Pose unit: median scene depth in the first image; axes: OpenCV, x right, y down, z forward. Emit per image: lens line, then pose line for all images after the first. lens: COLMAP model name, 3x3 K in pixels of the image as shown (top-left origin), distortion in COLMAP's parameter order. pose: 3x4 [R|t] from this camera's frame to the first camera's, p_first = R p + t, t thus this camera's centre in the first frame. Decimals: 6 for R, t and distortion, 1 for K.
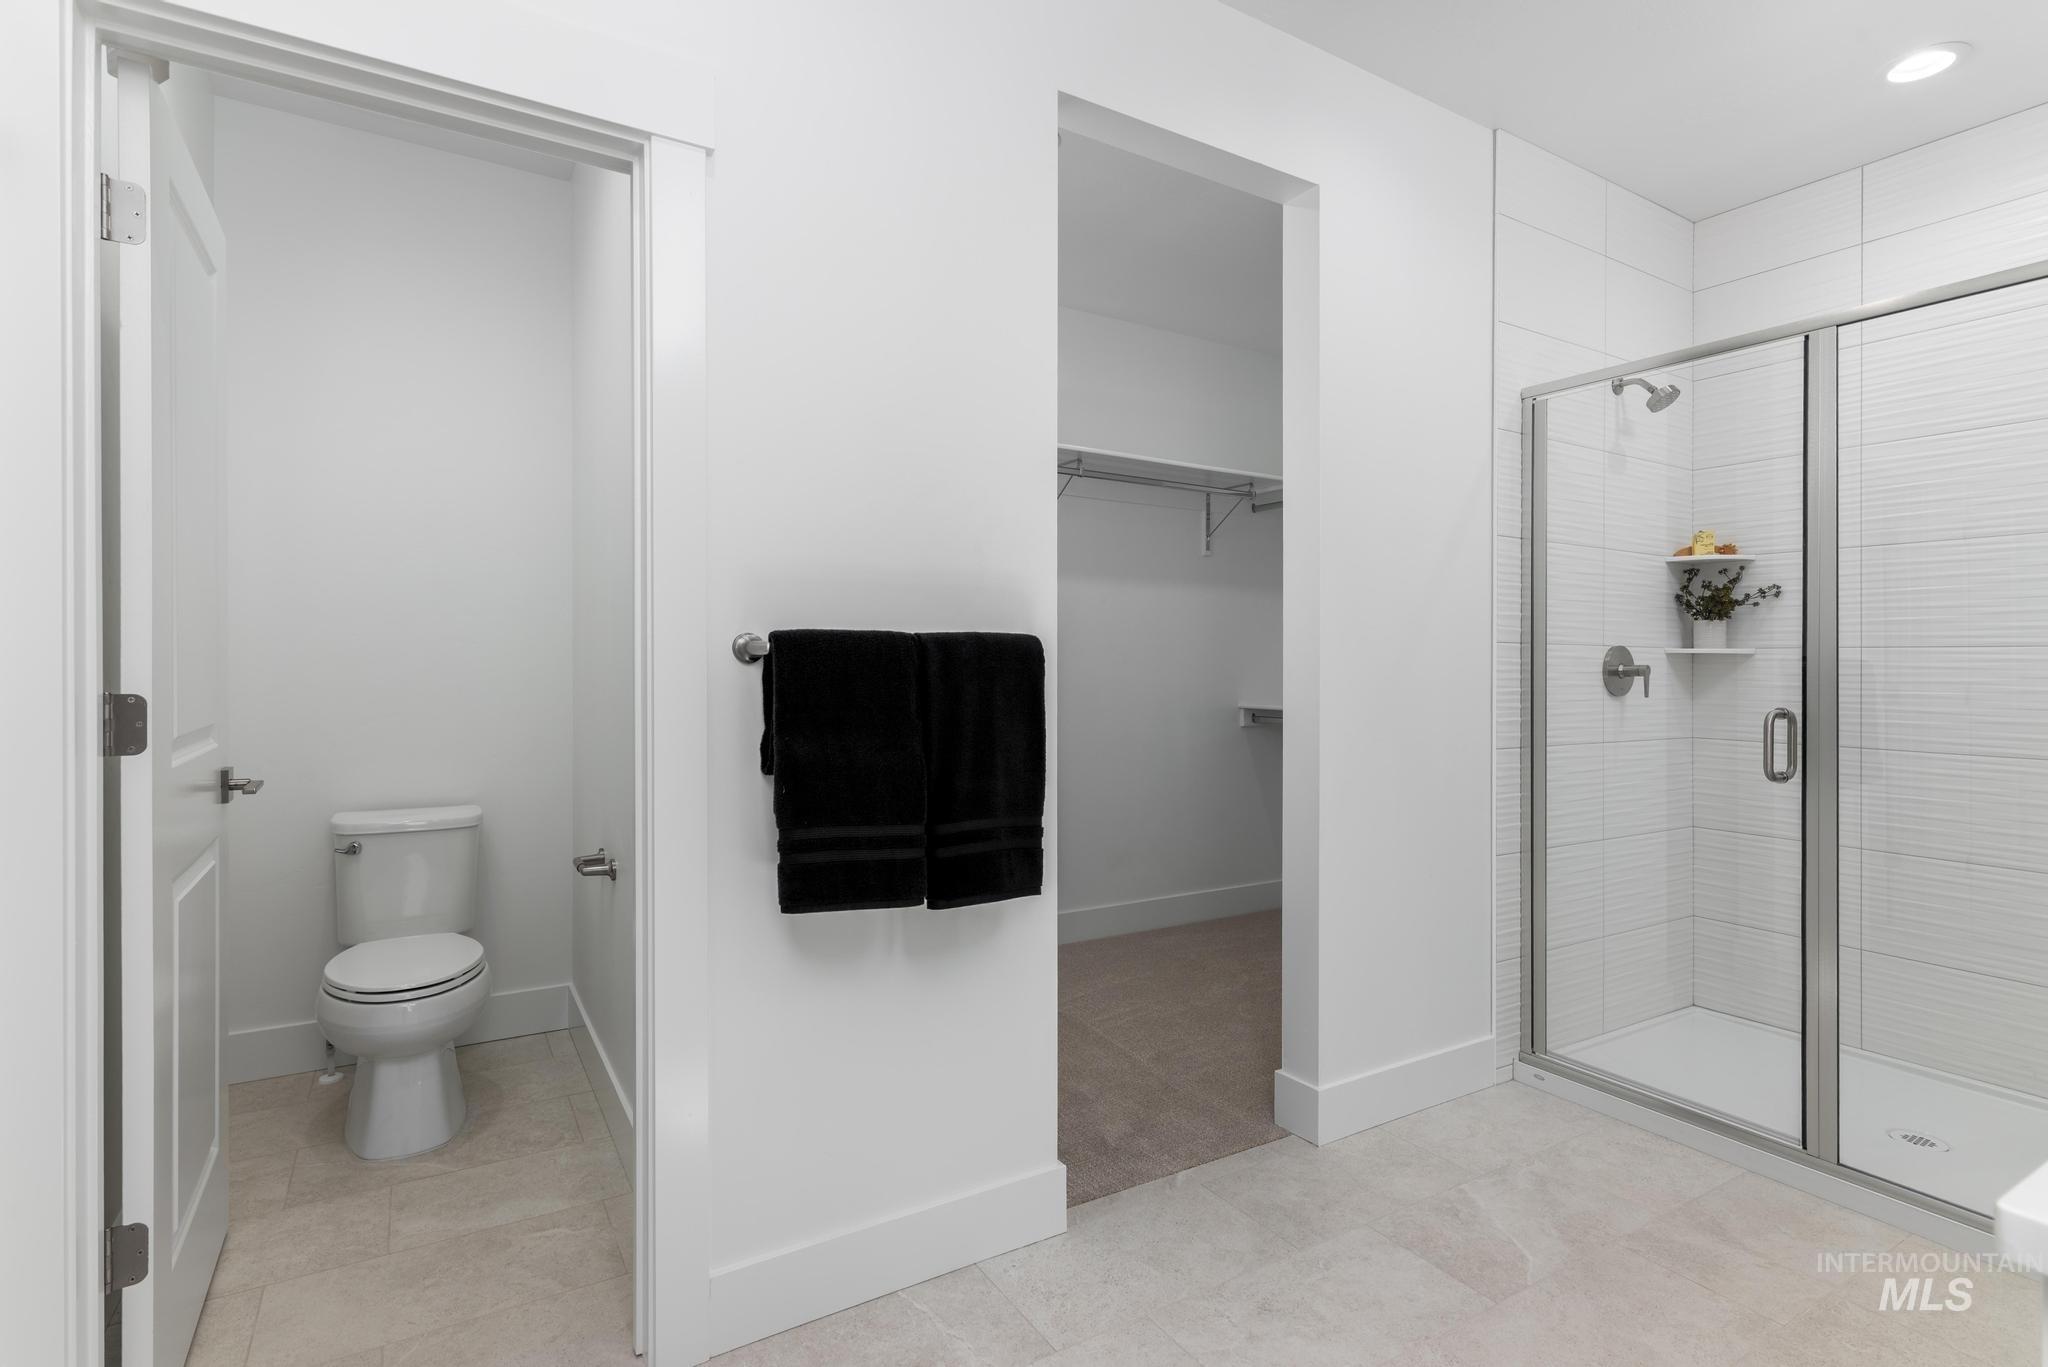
lens RADIAL K [[977.1, 0, 977.8], [0, 977.1, 677.7], [0, 0, 1]] dist [0.000749, 0.000023]
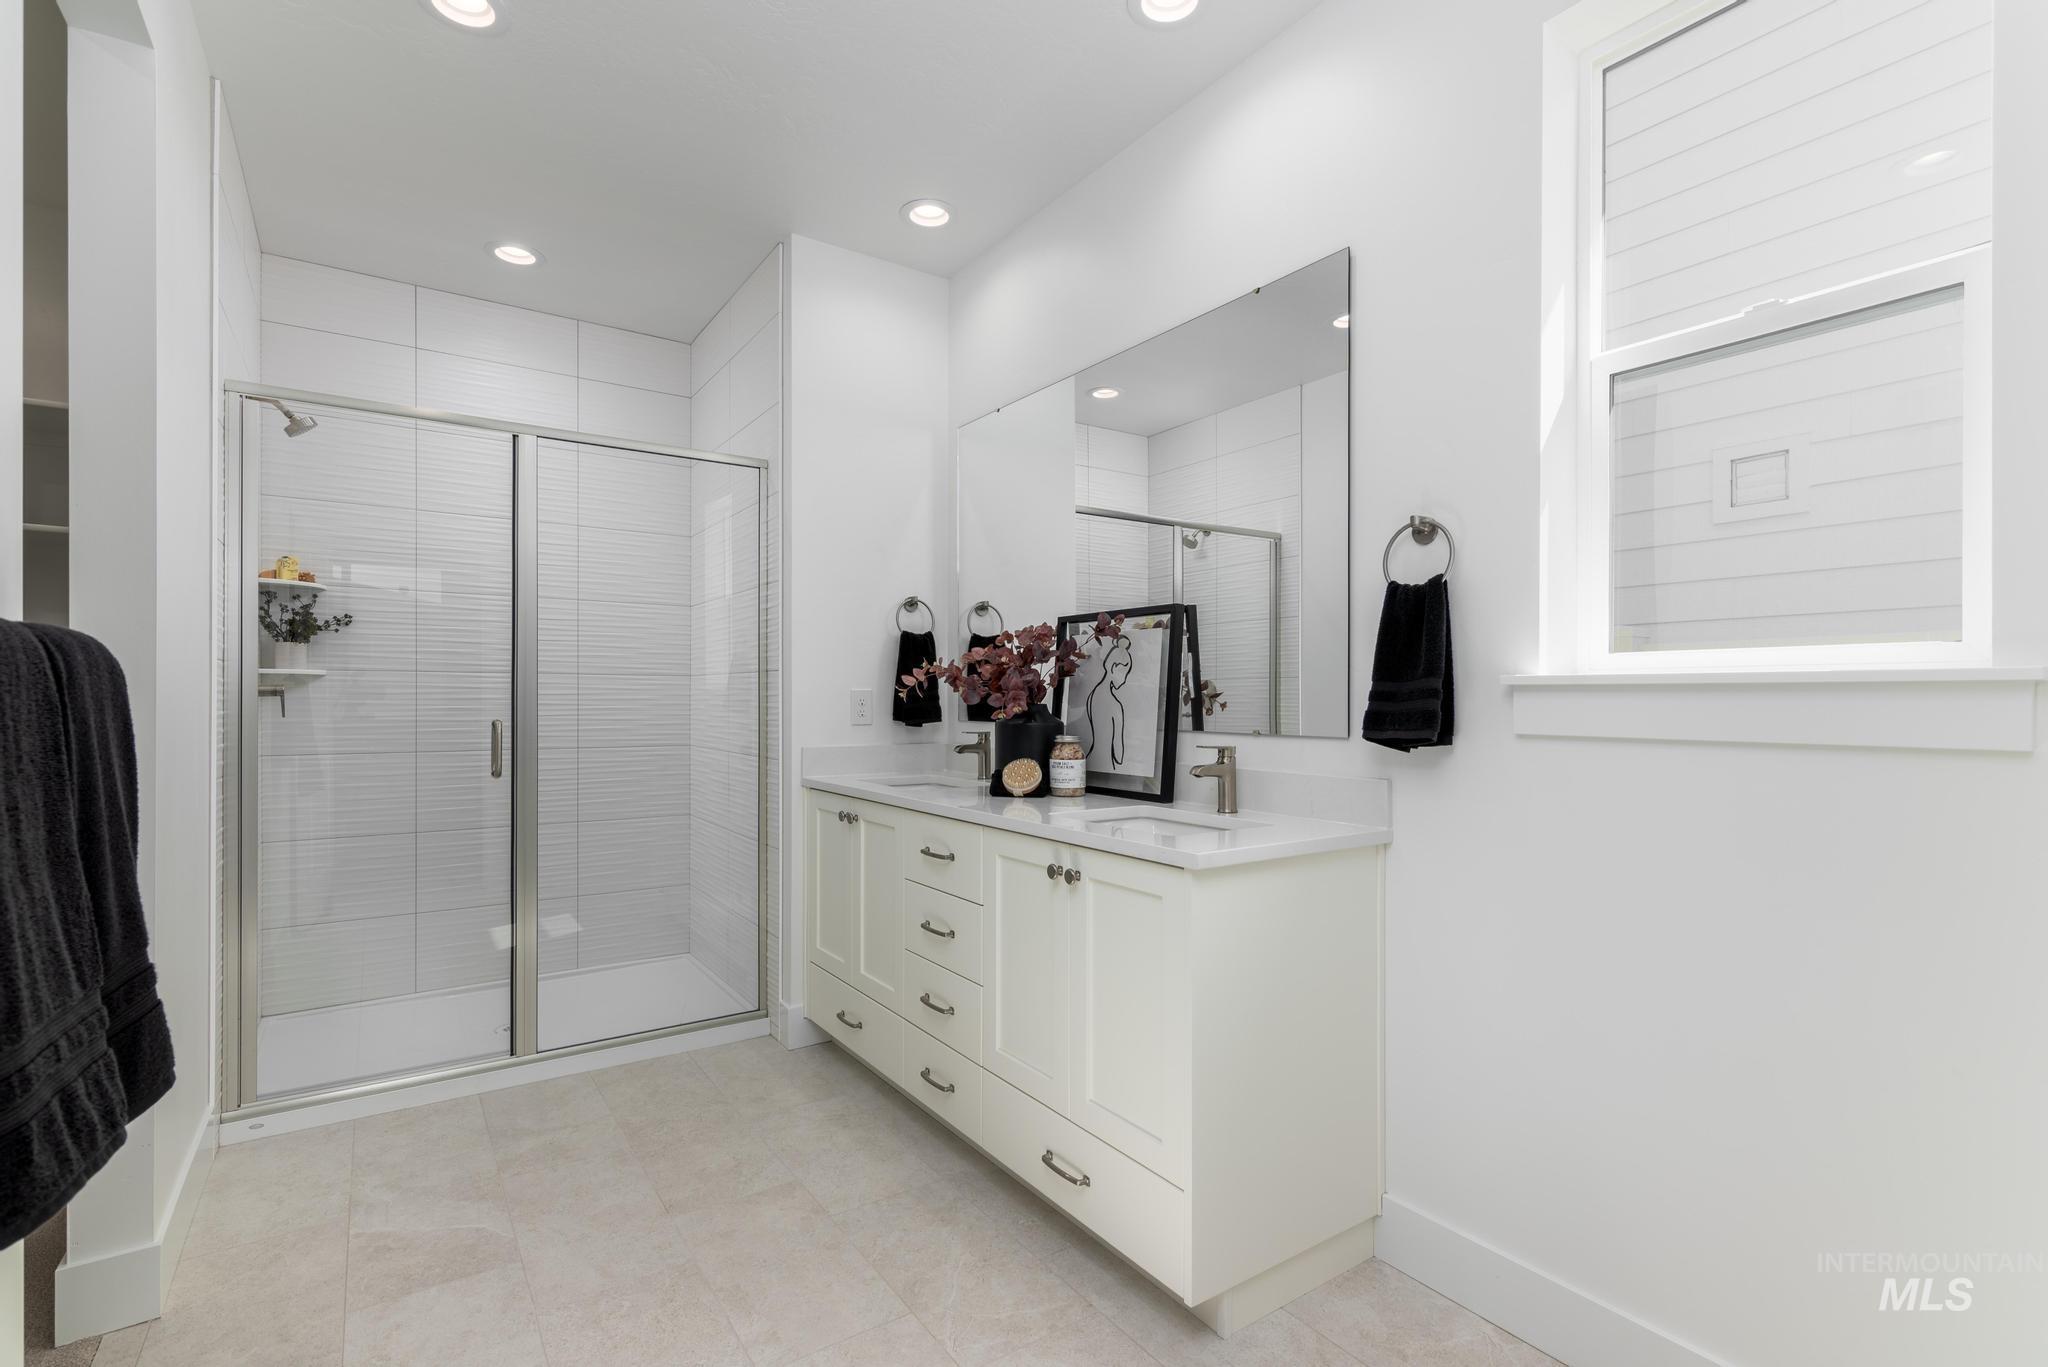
lens RADIAL K [[928.6, 0, 1044.8], [0, 928.6, 696.0], [0, 0, 1]] dist [0.001792, 0.000199]
pose [[-0.088384, -0.009178, 0.996044, -0.326343], [0.008863, 0.999911, 0.010000, -0.003760], [-0.996047, 0.009712, -0.088295, 0.284210]]
